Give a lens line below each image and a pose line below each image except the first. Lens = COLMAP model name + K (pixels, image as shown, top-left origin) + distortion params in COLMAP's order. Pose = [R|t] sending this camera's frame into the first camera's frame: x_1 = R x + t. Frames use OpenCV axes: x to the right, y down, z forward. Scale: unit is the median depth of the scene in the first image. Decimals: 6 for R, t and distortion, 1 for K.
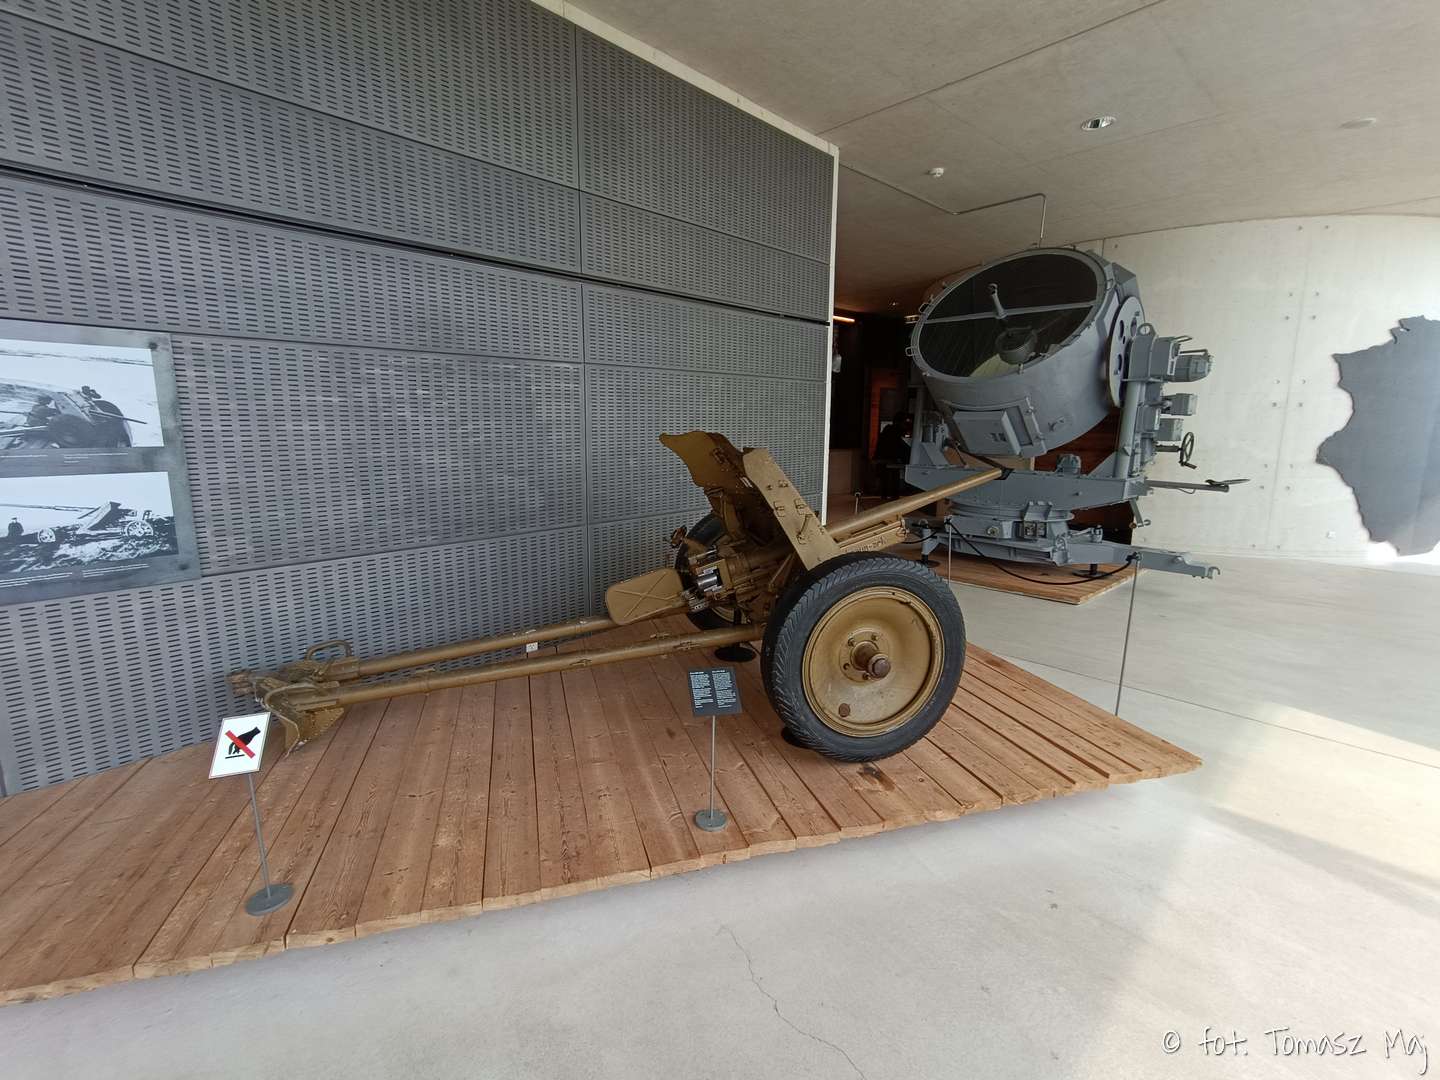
lens RADIAL K [[674.4, 0, 718.9], [0, 674.4, 537.0], [0, 0, 1]] dist [0.002122, 0.000537]
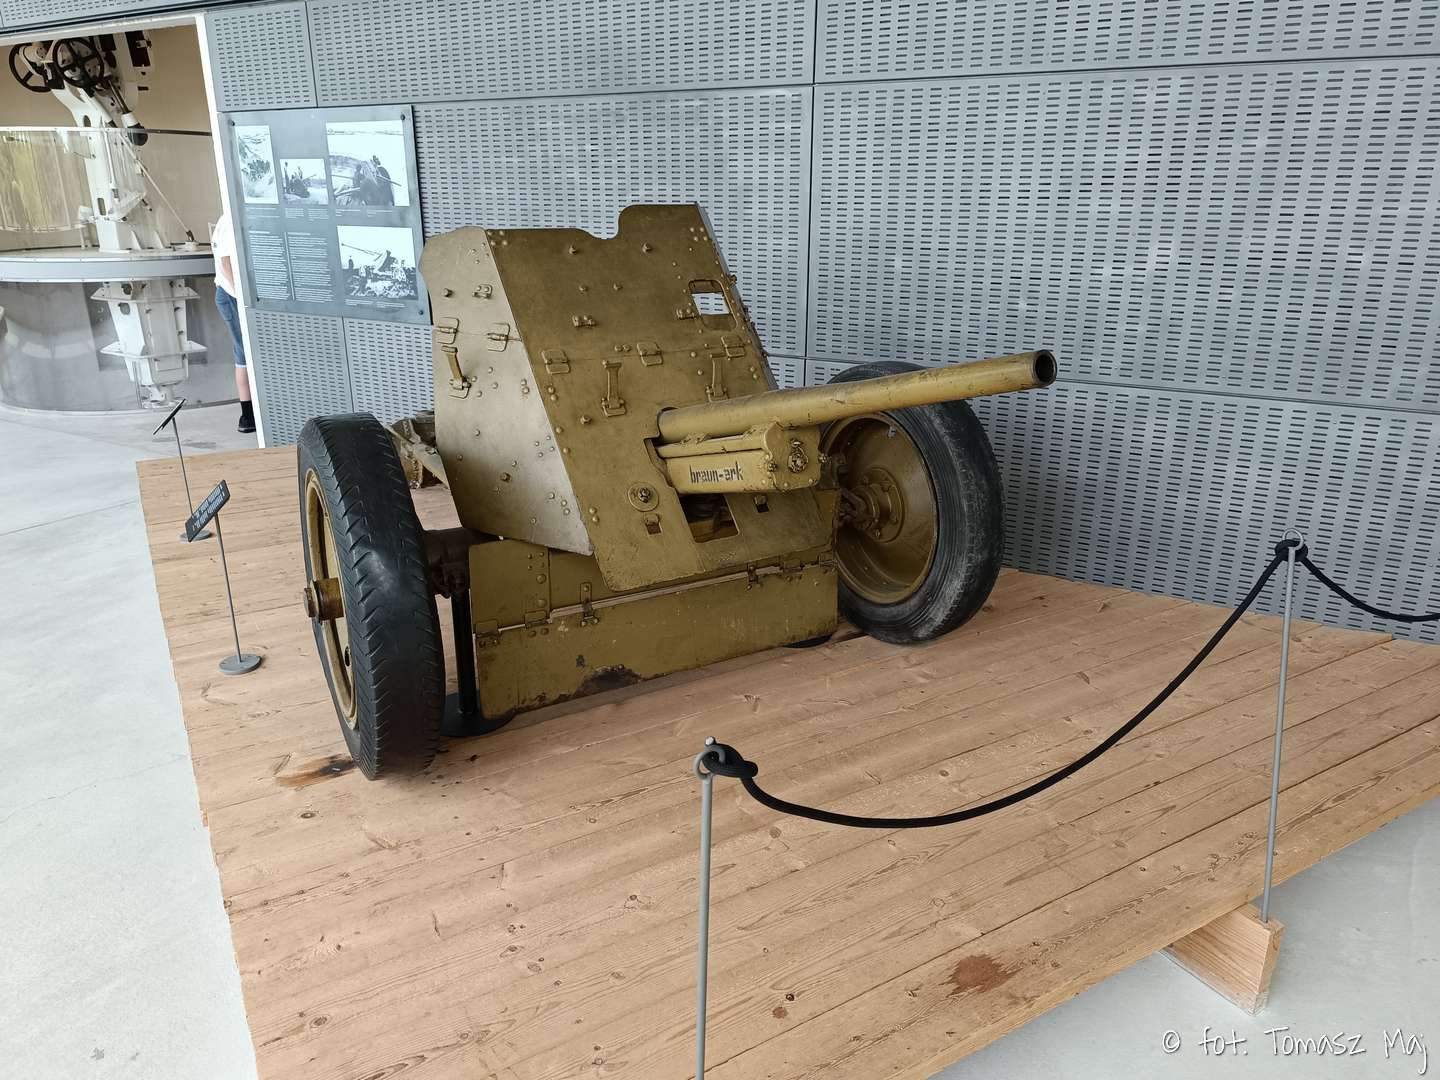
lens RADIAL K [[943.9, 0, 720.1], [0, 943.9, 543.4], [0, 0, 1]] dist [-0.001264, -0.000011]
pose [[0.249919, 0.316473, -0.915088, 0.800529], [-0.186283, 0.943138, 0.275299, -0.102662], [0.950179, 0.101663, 0.294662, 0.841442]]
